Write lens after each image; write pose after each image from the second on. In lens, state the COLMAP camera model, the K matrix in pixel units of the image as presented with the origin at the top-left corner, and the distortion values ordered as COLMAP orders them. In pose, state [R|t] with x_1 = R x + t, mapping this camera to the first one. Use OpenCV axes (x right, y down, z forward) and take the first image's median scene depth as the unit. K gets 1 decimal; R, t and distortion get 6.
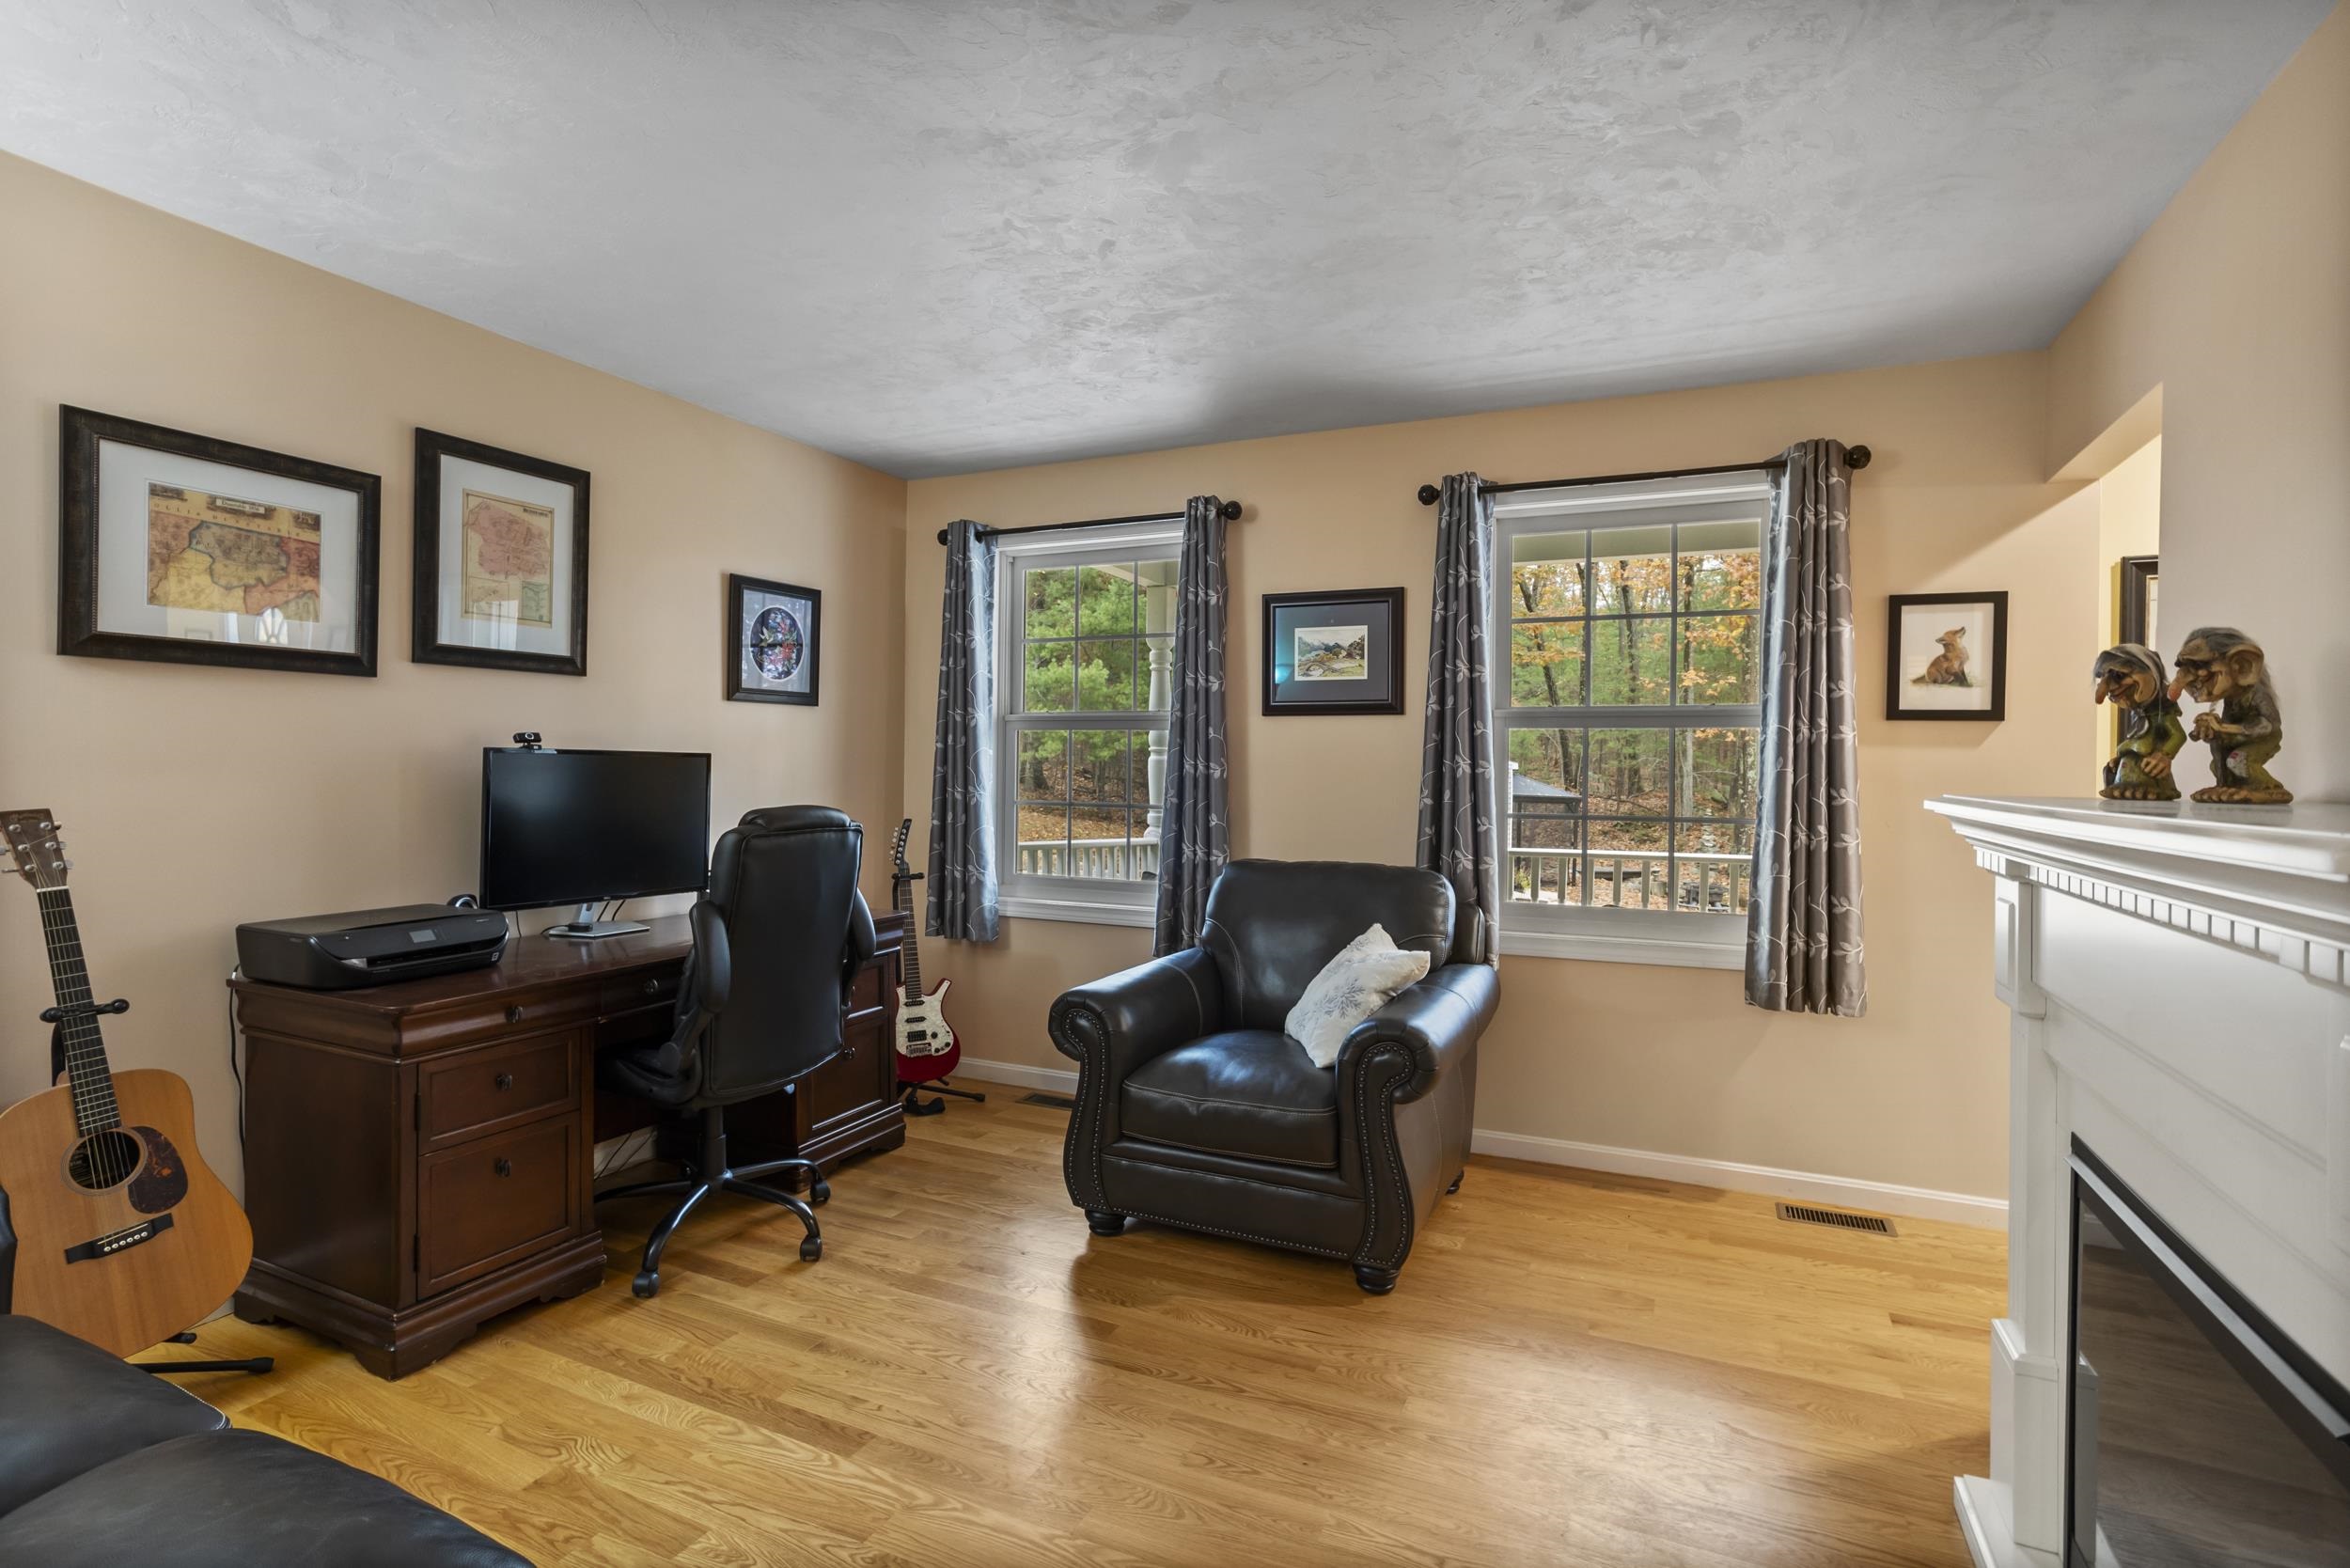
lens RADIAL K [[1141.6, 0, 1173.1], [0, 1141.6, 775.5], [0, 0, 1]] dist [-0.048089, 0.027698]
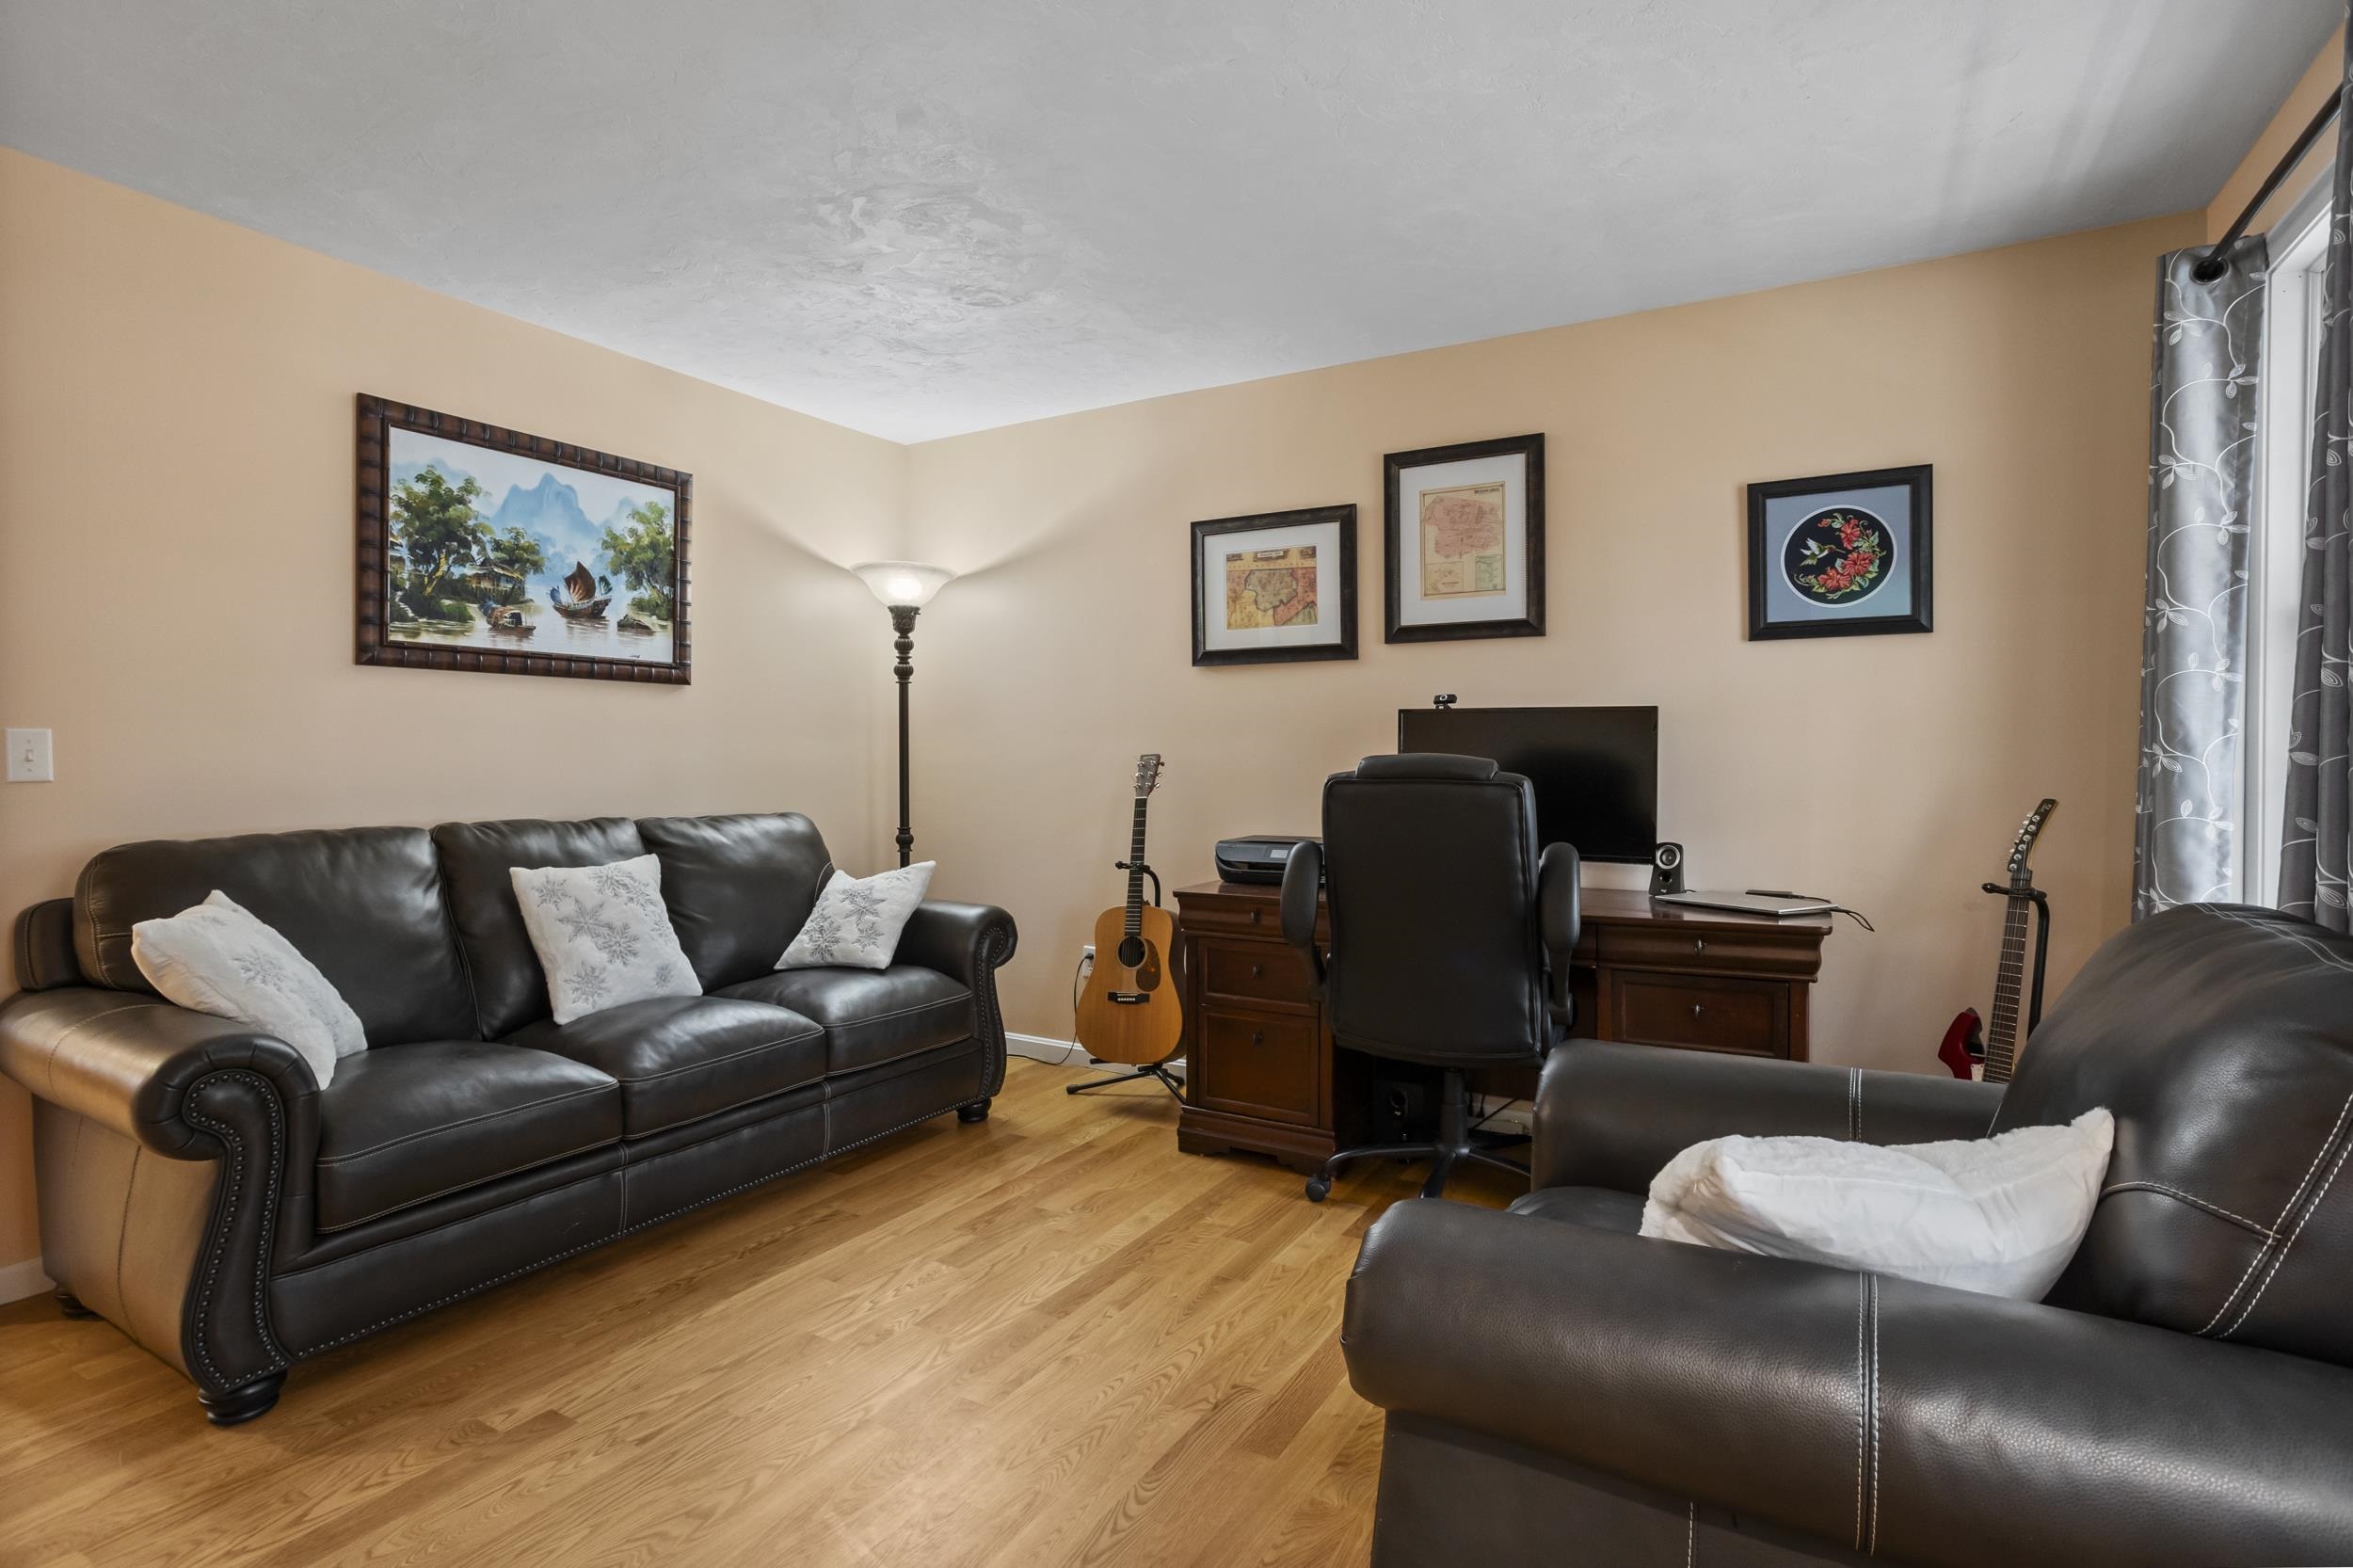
lens RADIAL K [[1143.0, 0, 1176.9], [0, 1143.0, 776.3], [0, 0, 1]] dist [-0.048089, 0.027698]
pose [[-0.089075, 0.003032, -0.996020, 0.623937], [-0.013240, 0.999903, 0.004228, 0.044736], [0.995937, 0.013563, -0.089026, 0.924198]]
